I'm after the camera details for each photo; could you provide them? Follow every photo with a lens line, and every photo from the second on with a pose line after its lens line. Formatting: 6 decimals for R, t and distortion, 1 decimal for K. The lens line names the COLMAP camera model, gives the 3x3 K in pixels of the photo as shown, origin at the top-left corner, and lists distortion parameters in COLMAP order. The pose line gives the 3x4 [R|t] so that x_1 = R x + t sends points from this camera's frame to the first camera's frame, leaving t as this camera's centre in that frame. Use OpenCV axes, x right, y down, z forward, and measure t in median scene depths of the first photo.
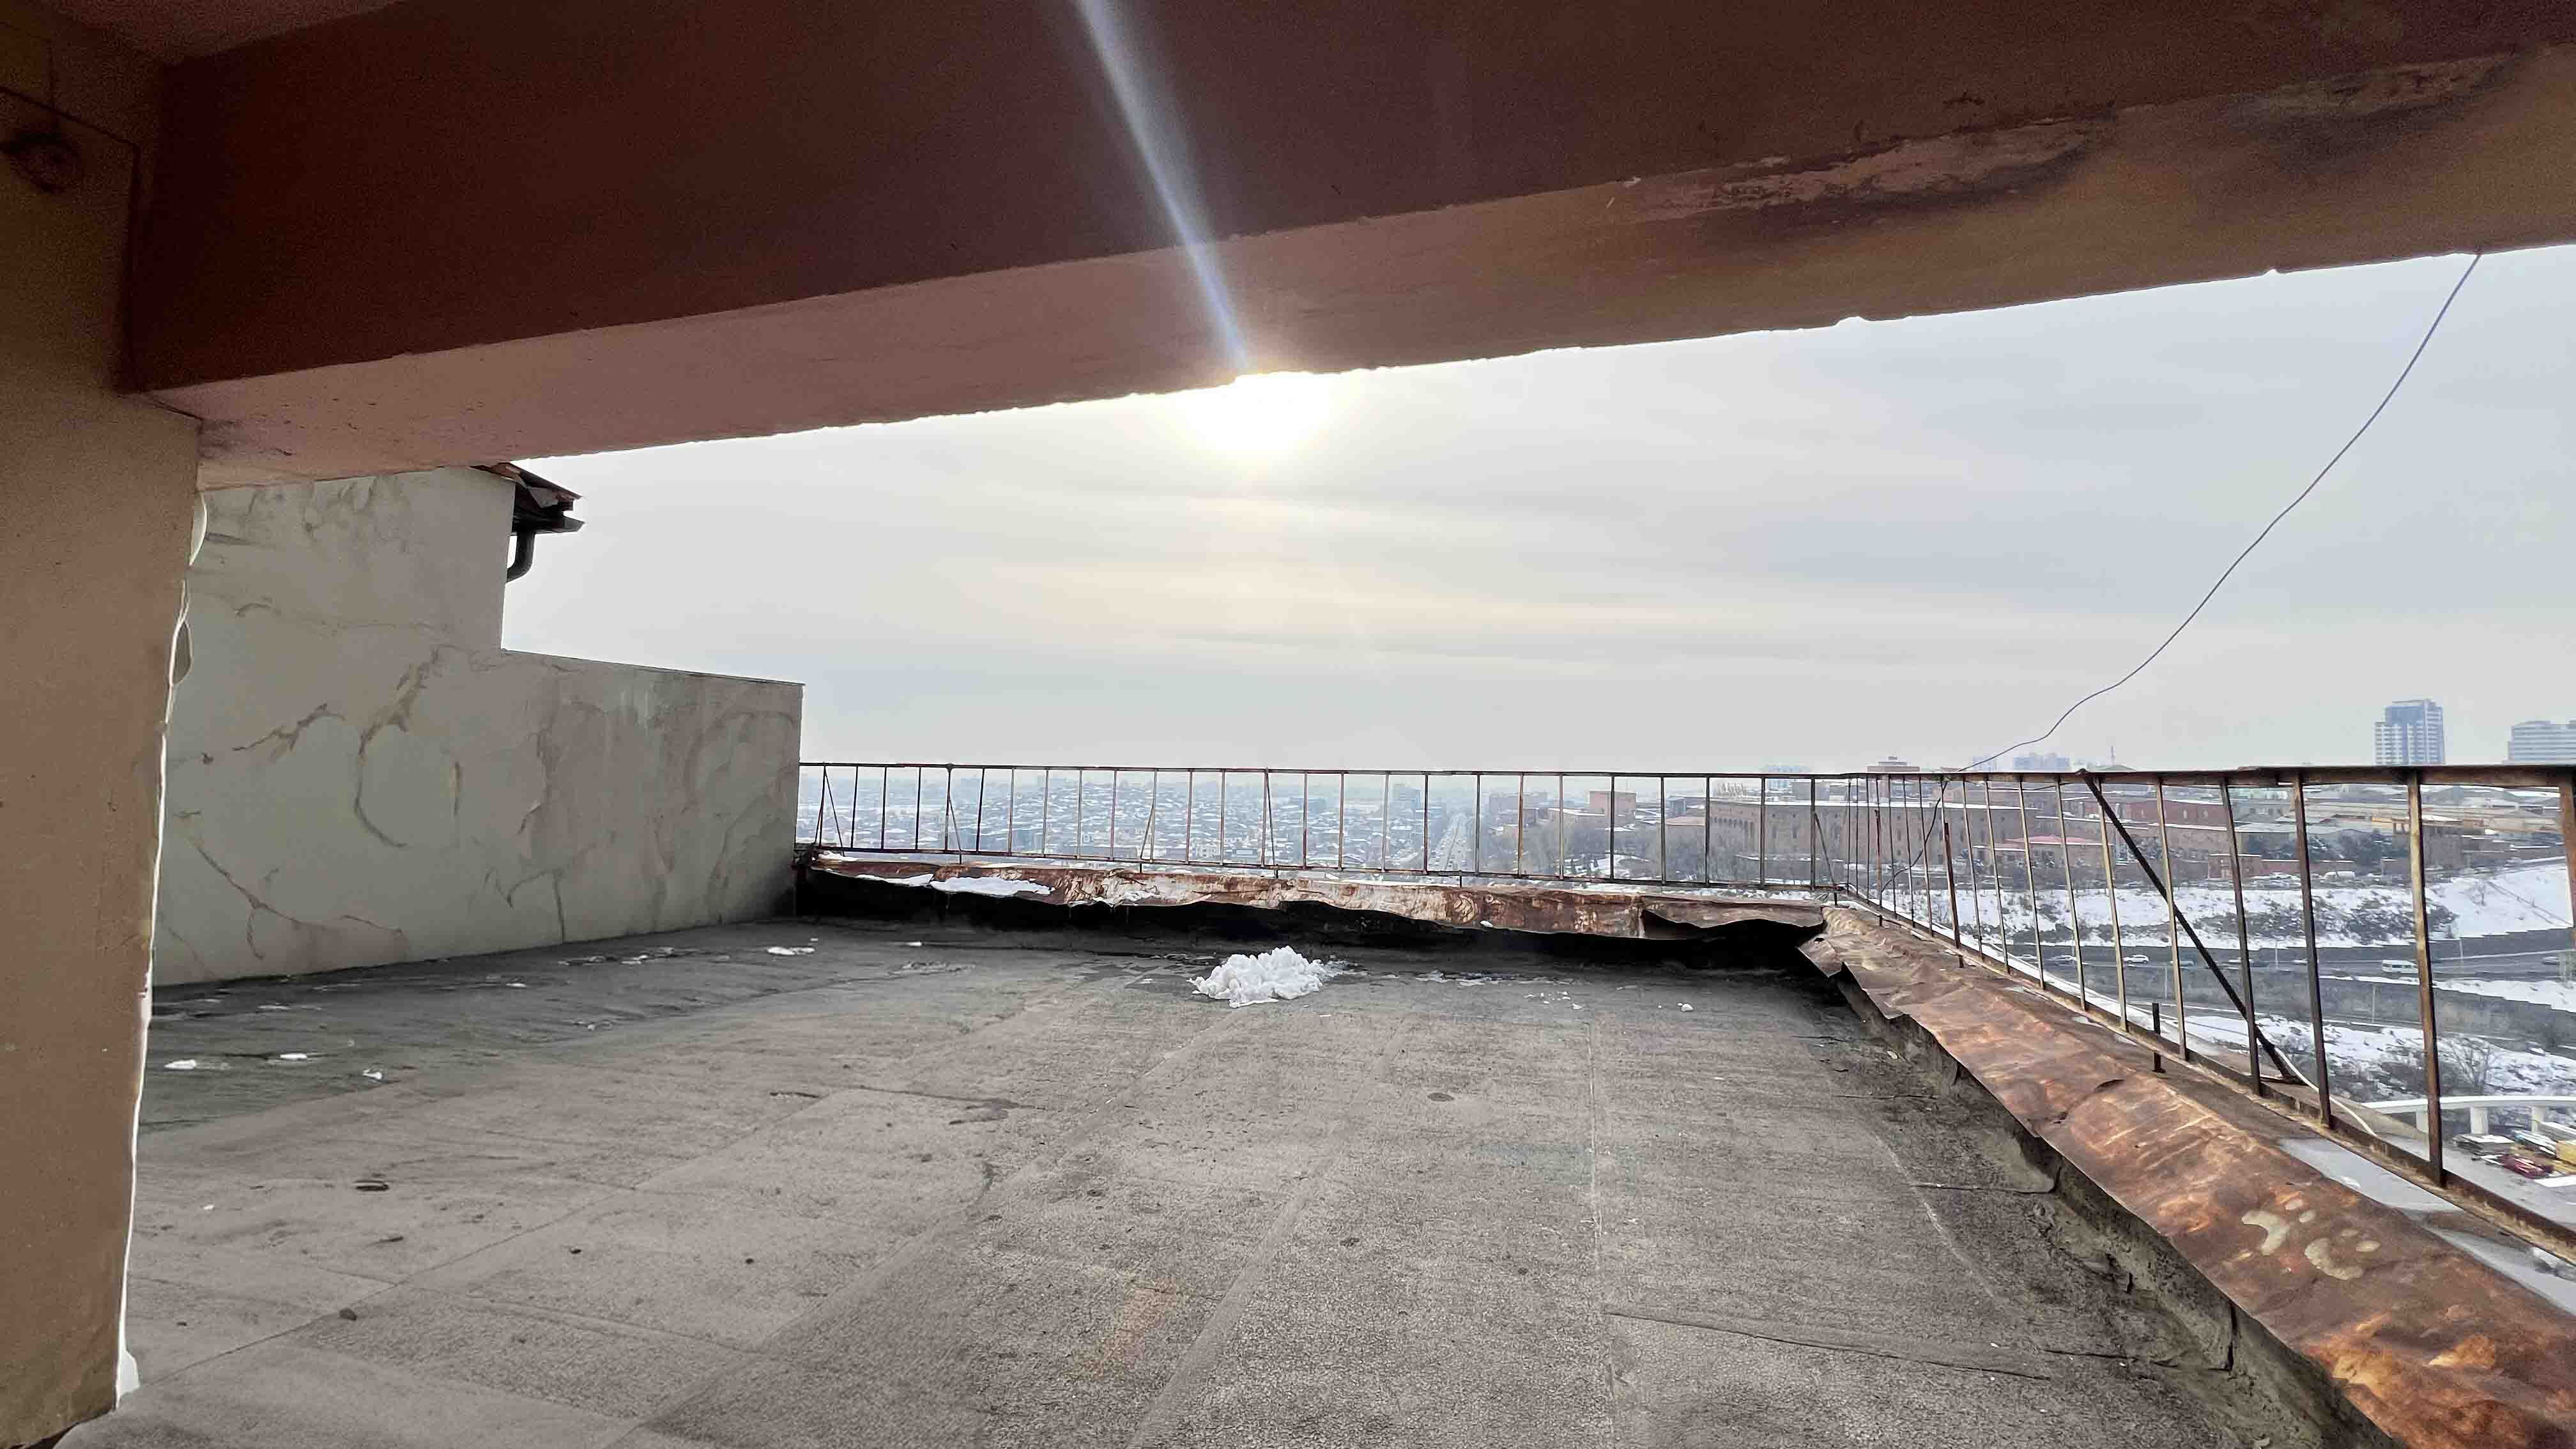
lens RADIAL K [[1033.0, 0, 1290.2], [0, 1033.0, 733.0], [0, 0, 1]] dist [-0.002434, -0.000095]
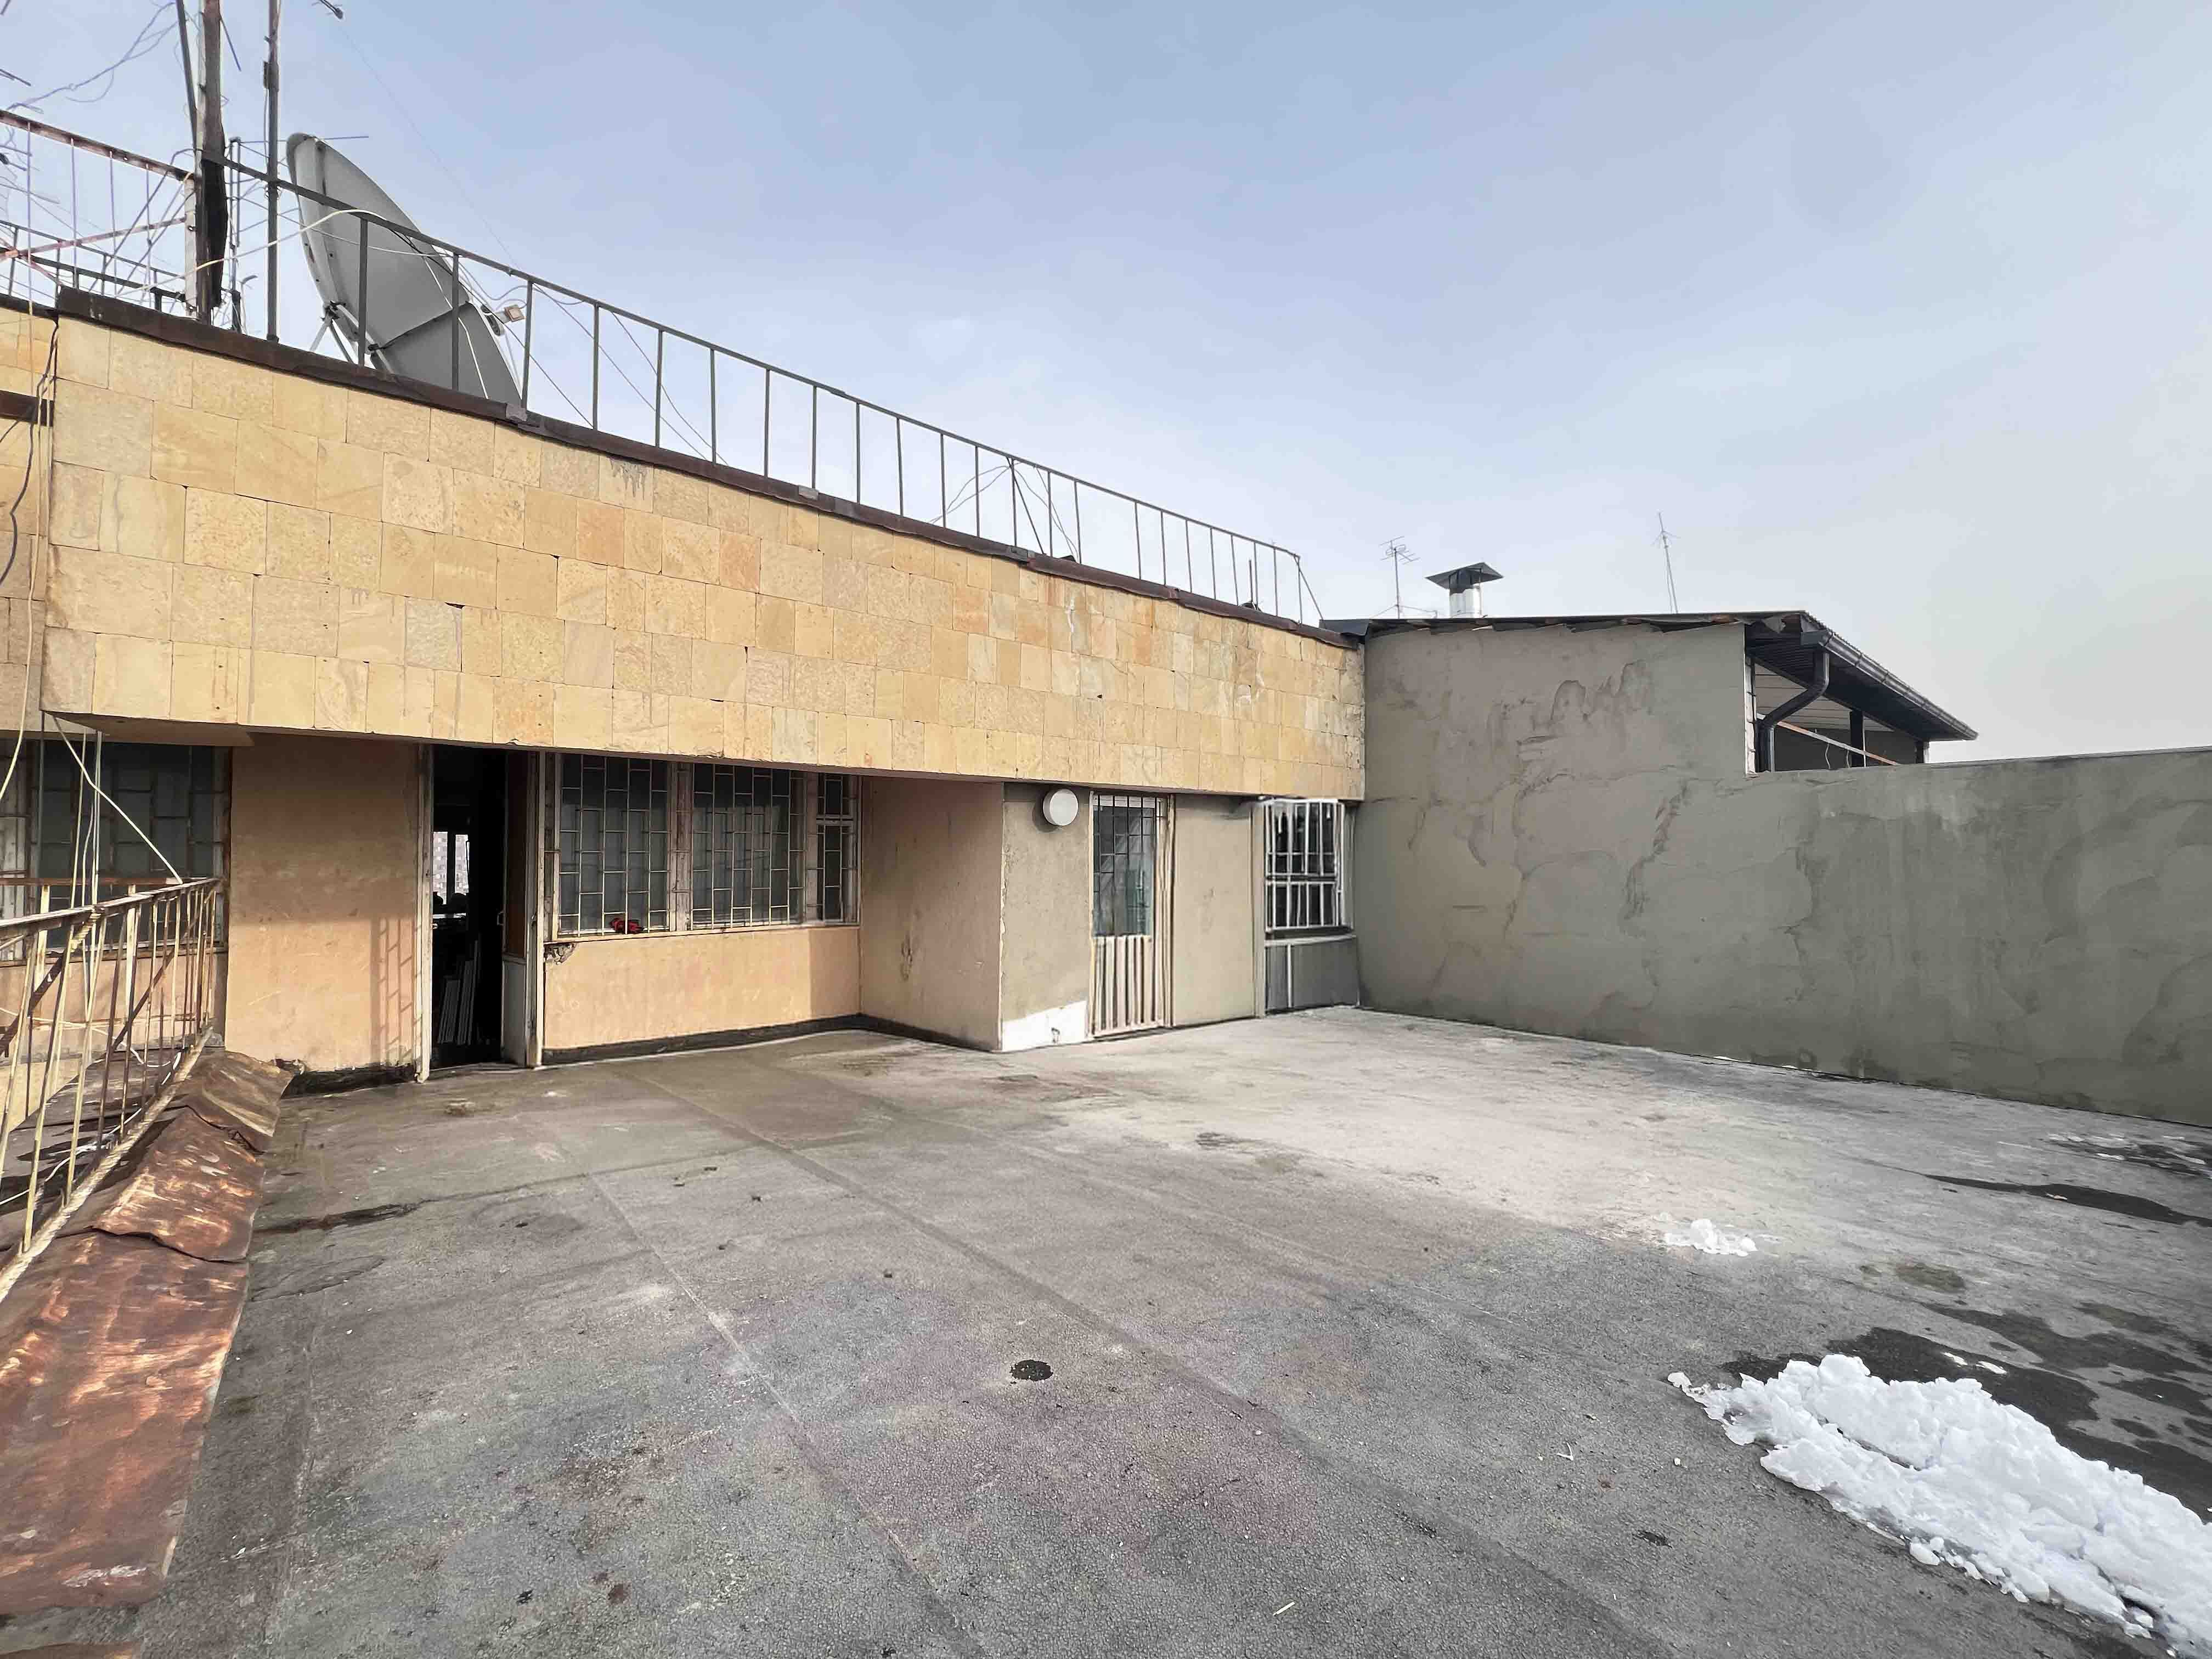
lens RADIAL K [[893.9, 0, 1107.2], [0, 893.9, 840.0], [0, 0, 1]] dist [0.000015, 0.000047]
pose [[-0.556449, -0.025032, -0.830505, 0.407374], [0.024966, 0.998591, -0.046826, 0.017845], [0.830507, -0.046790, -0.555040, 0.911971]]
